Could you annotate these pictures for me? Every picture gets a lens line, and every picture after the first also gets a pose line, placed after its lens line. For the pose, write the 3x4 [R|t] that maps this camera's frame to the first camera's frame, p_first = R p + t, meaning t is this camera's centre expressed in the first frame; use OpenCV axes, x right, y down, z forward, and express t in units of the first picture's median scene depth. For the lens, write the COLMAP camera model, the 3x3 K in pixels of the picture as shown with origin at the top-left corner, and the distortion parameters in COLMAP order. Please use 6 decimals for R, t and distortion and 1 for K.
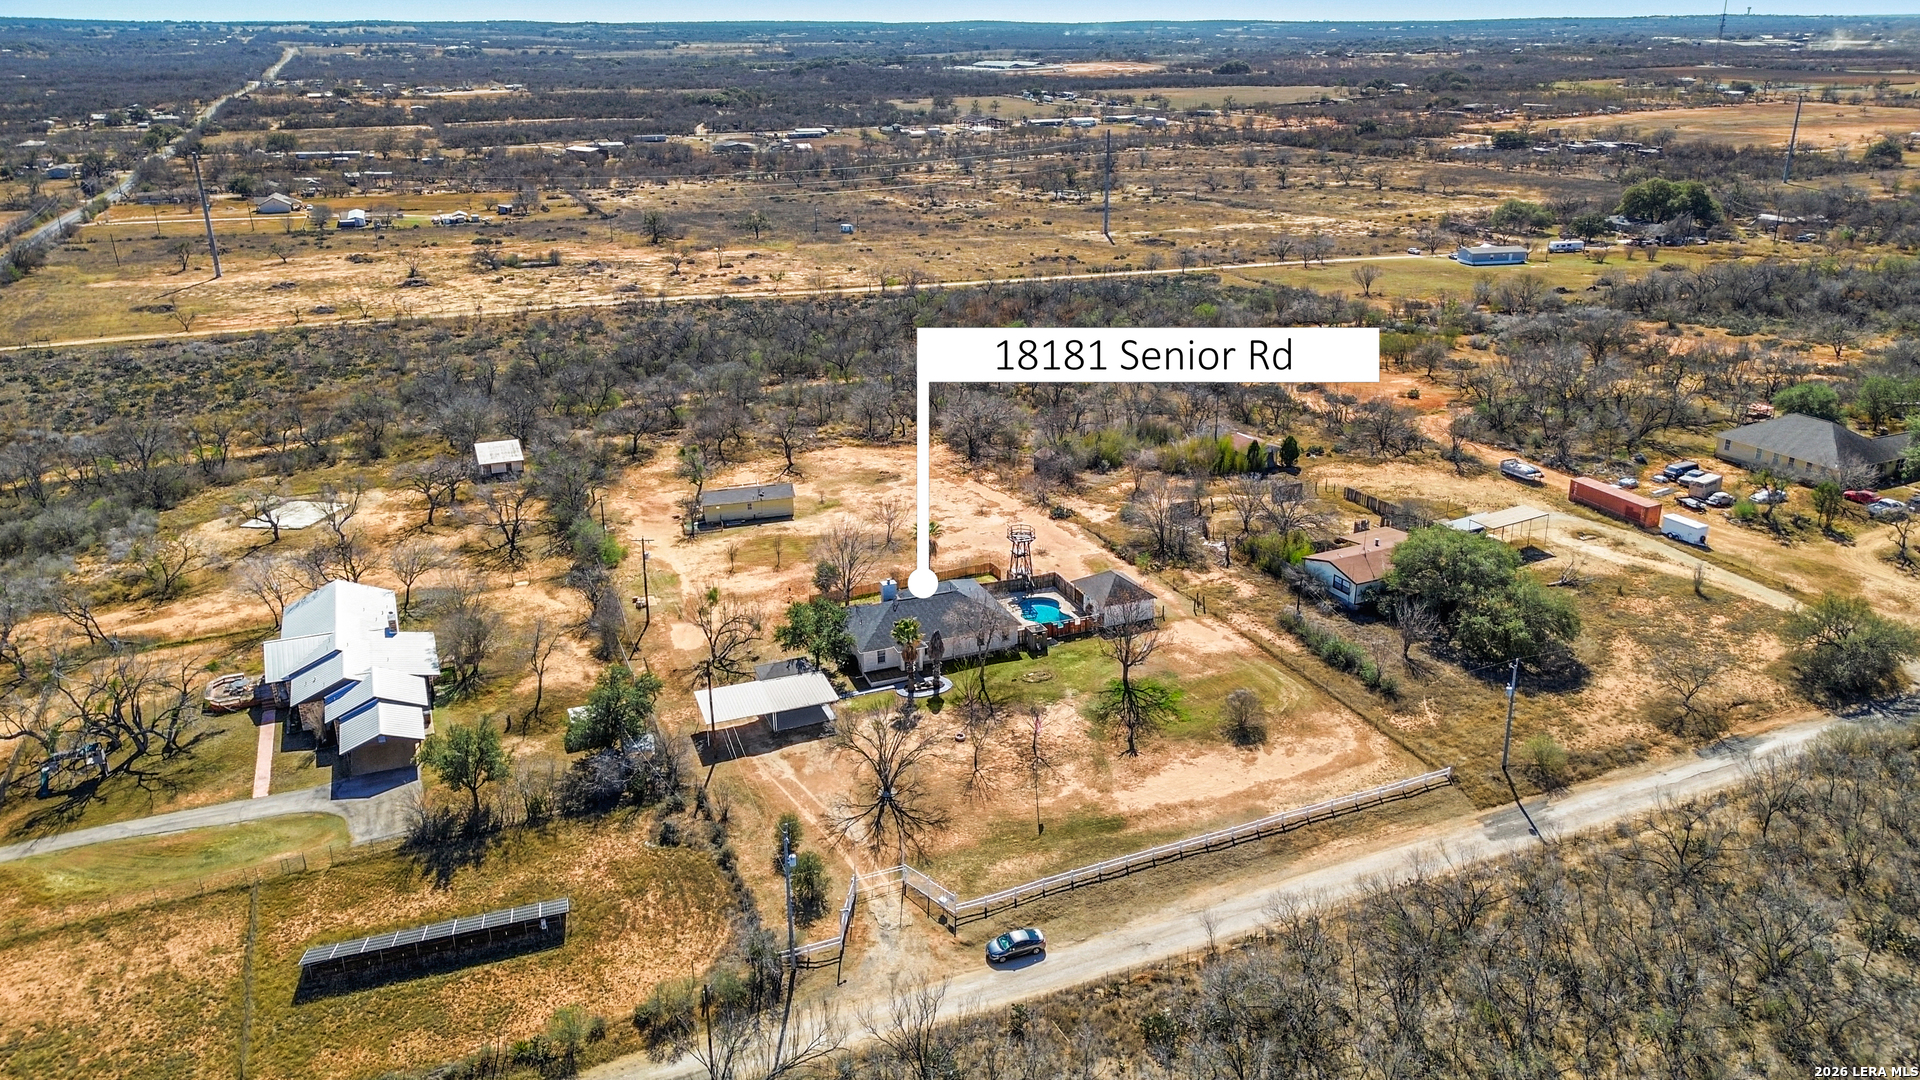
lens RADIAL K [[1360.9, 0, 960.0], [0, 1360.9, 540.0], [0, 0, 1]] dist [0.065451, -0.063627]
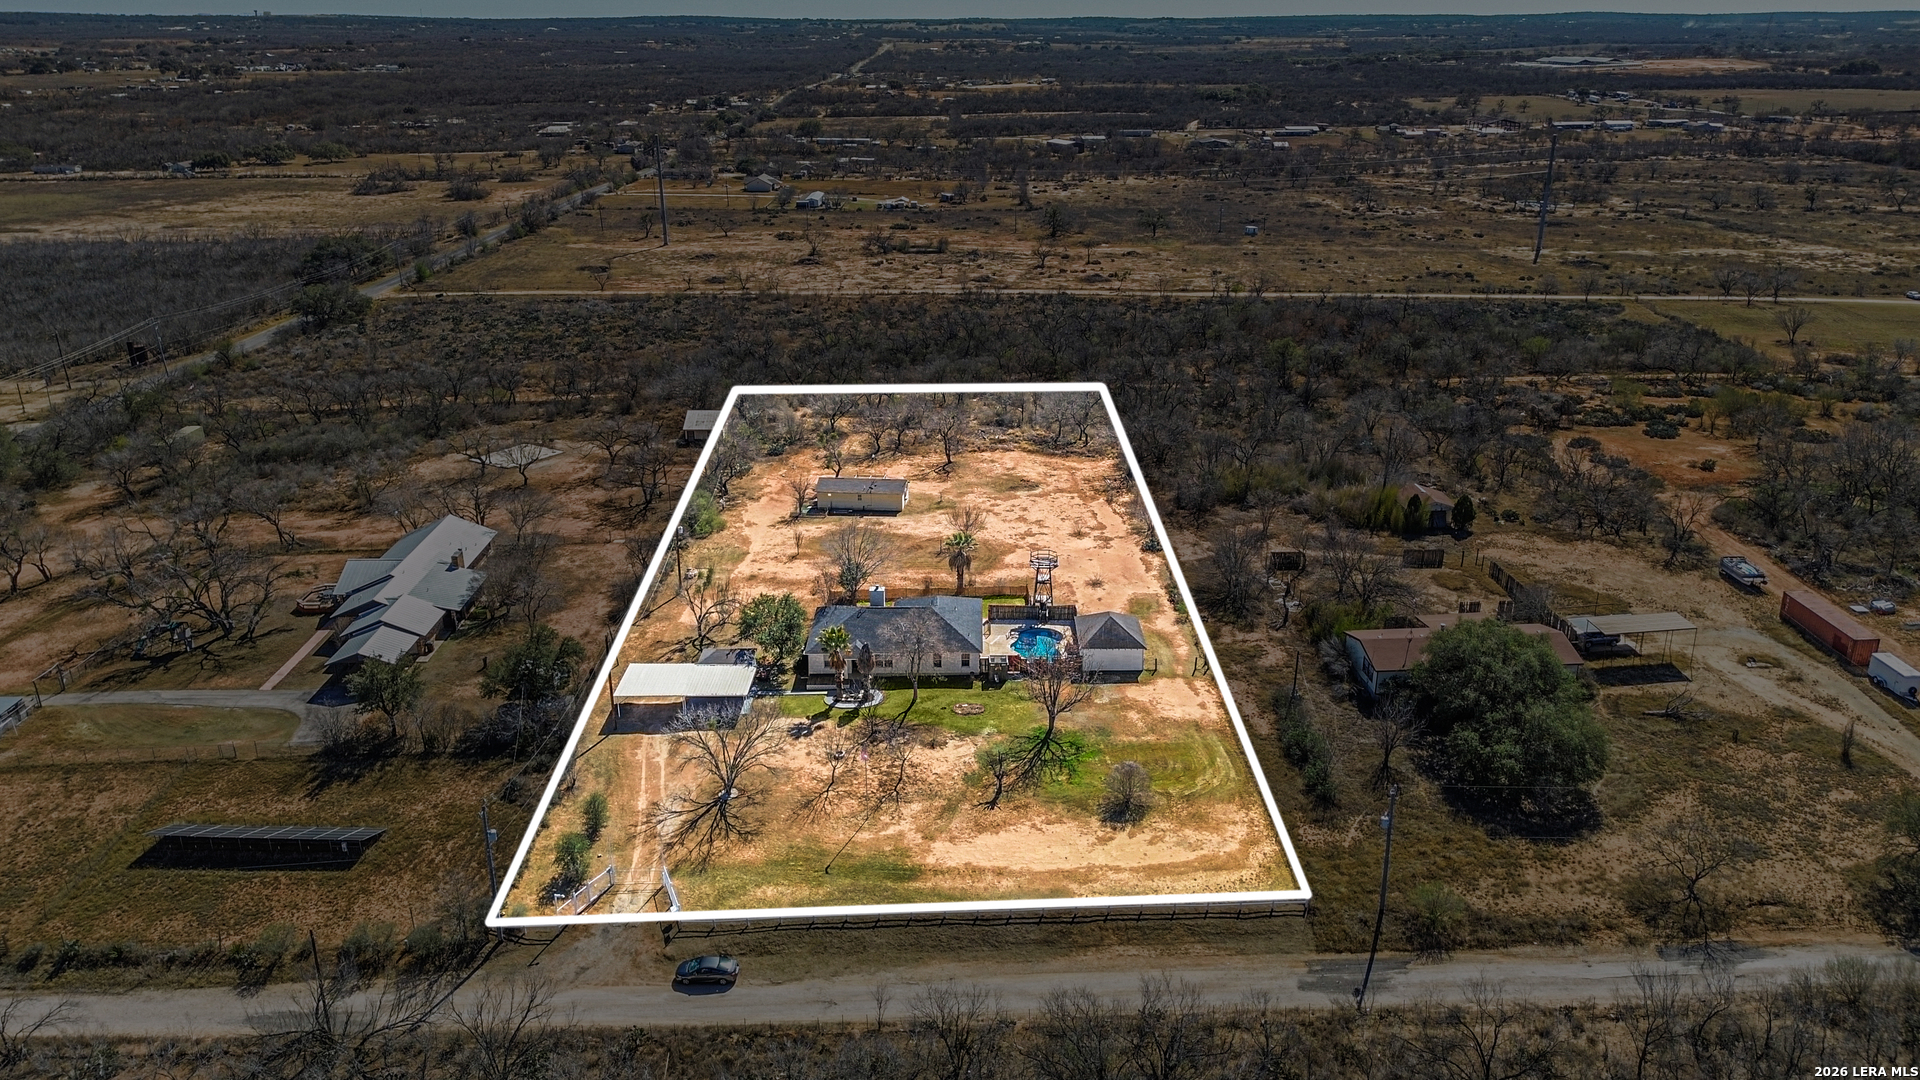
lens RADIAL K [[1360.9, 0, 960.0], [0, 1360.9, 540.0], [0, 0, 1]] dist [0.065451, -0.063627]
pose [[0.927384, 0.134667, -0.349033, 0.358146], [-0.133532, 0.990665, 0.027431, -0.040663], [0.349468, 0.021168, 0.936709, 0.102211]]
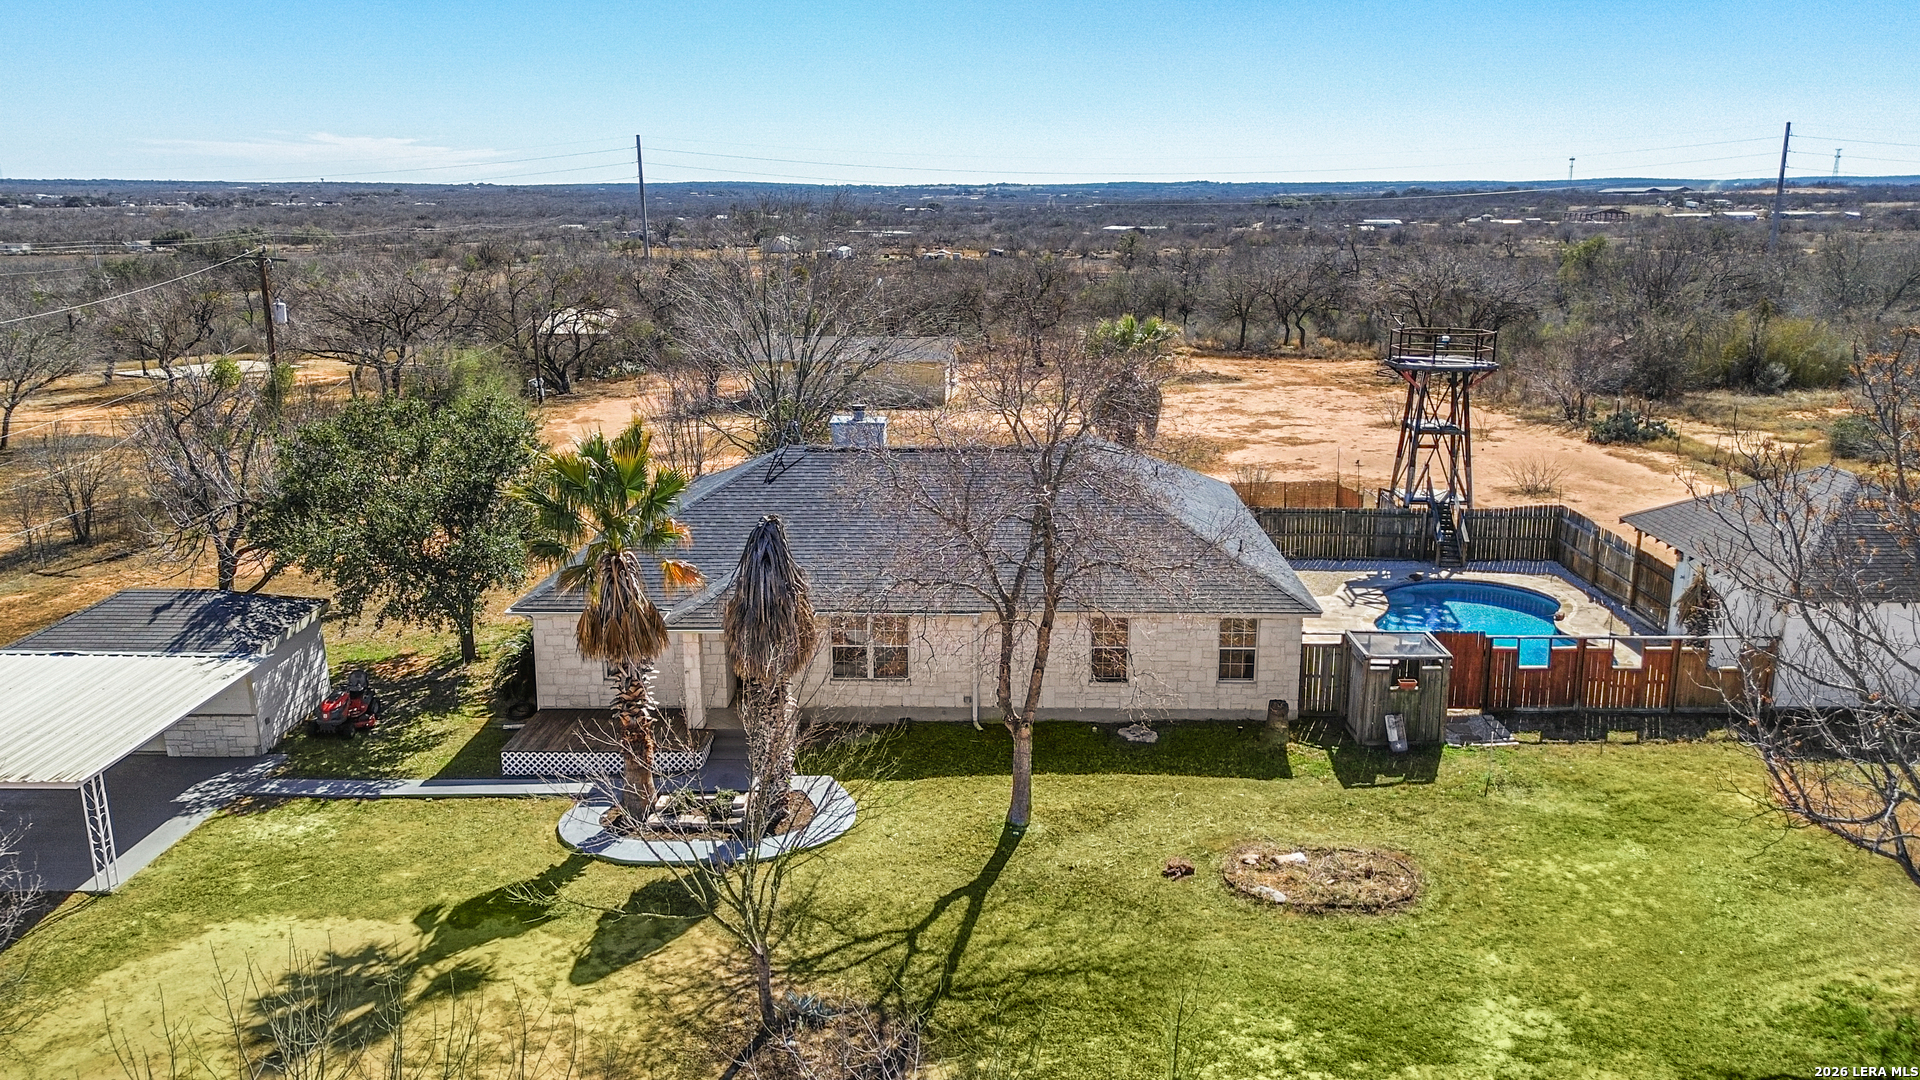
lens RADIAL K [[1386.8, 0, 966.3], [0, 1386.8, 545.5], [0, 0, 1]] dist [0.079432, -0.087991]
pose [[0.918624, 0.103400, -0.381363, 0.076479], [-0.141745, 0.987149, -0.073787, 0.076477], [0.368833, 0.121839, 0.921476, 0.795762]]
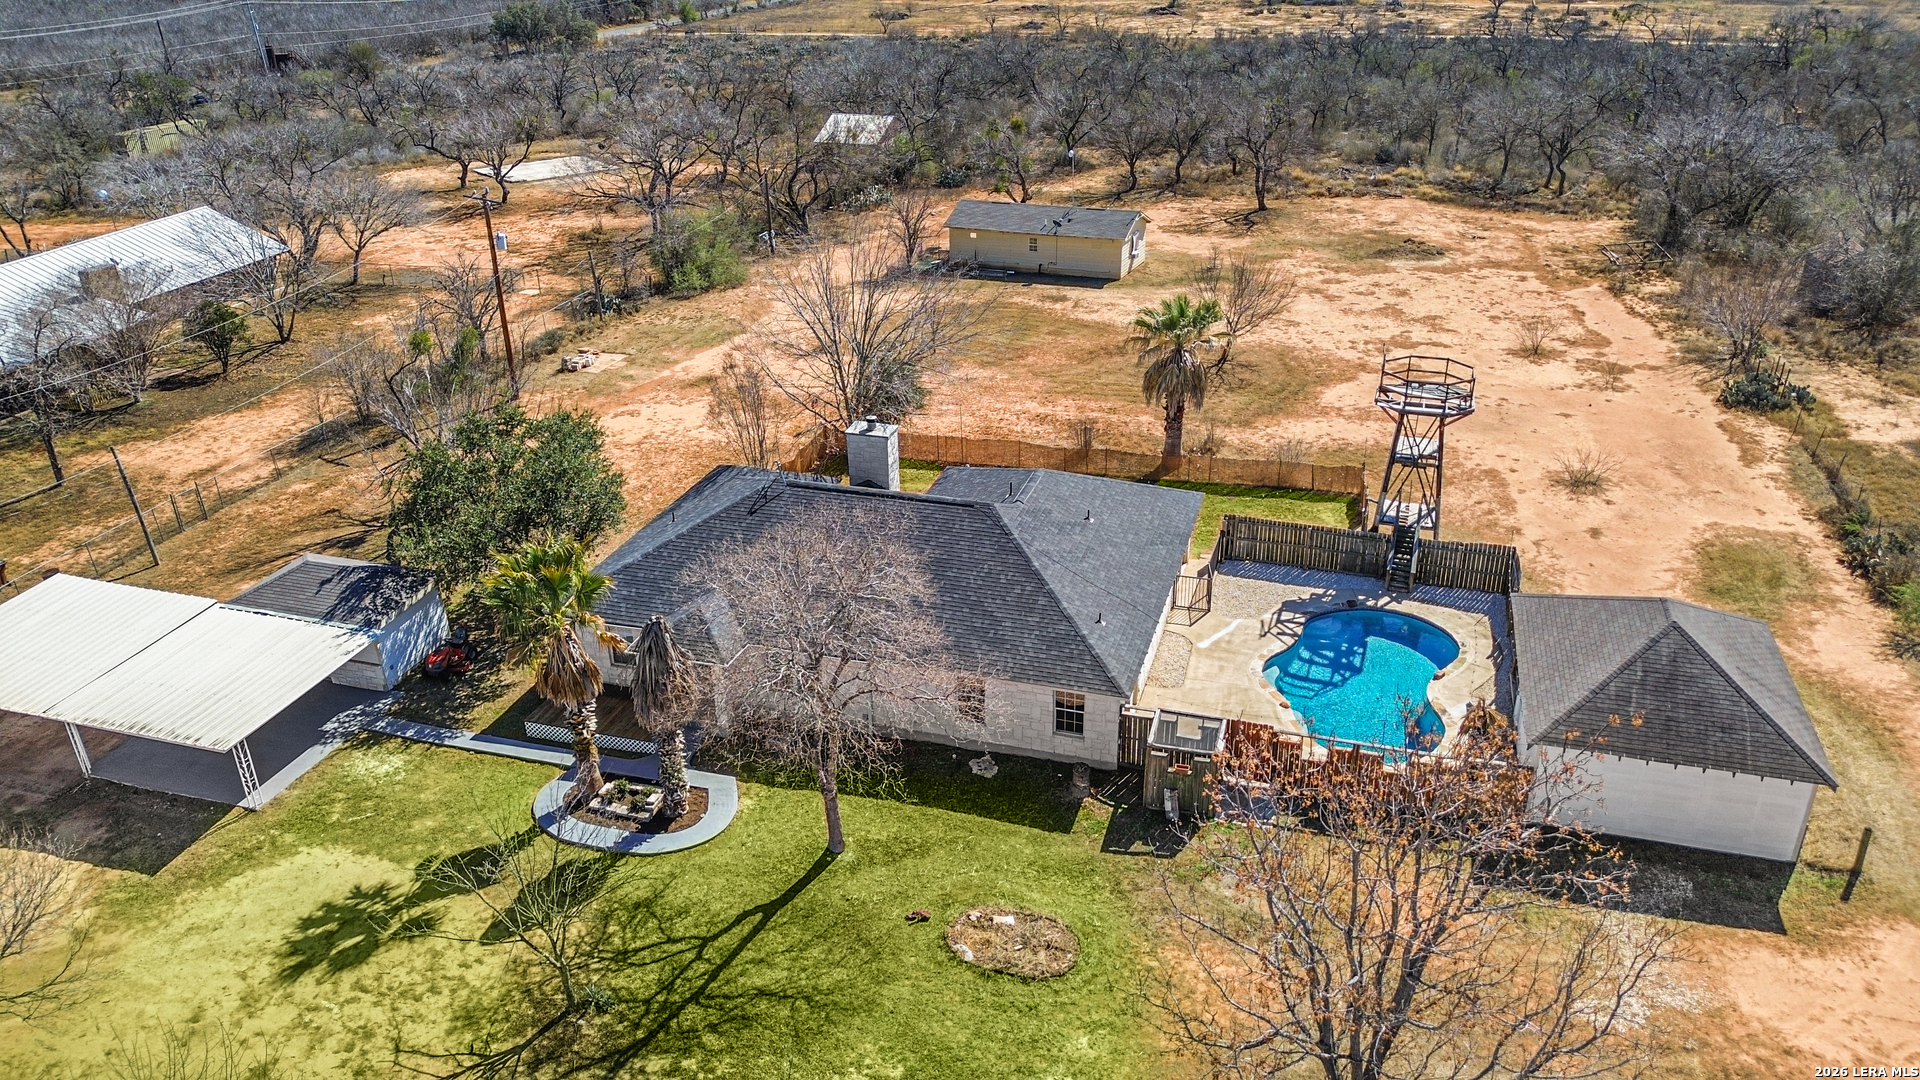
lens RADIAL K [[1360.9, 0, 960.0], [0, 1360.9, 540.0], [0, 0, 1]] dist [0.065451, -0.063627]
pose [[0.779734, 0.270751, -0.564543, 0.158182], [-0.208558, 0.962489, 0.173547, -0.003728], [0.590354, -0.017580, 0.806953, 0.790186]]
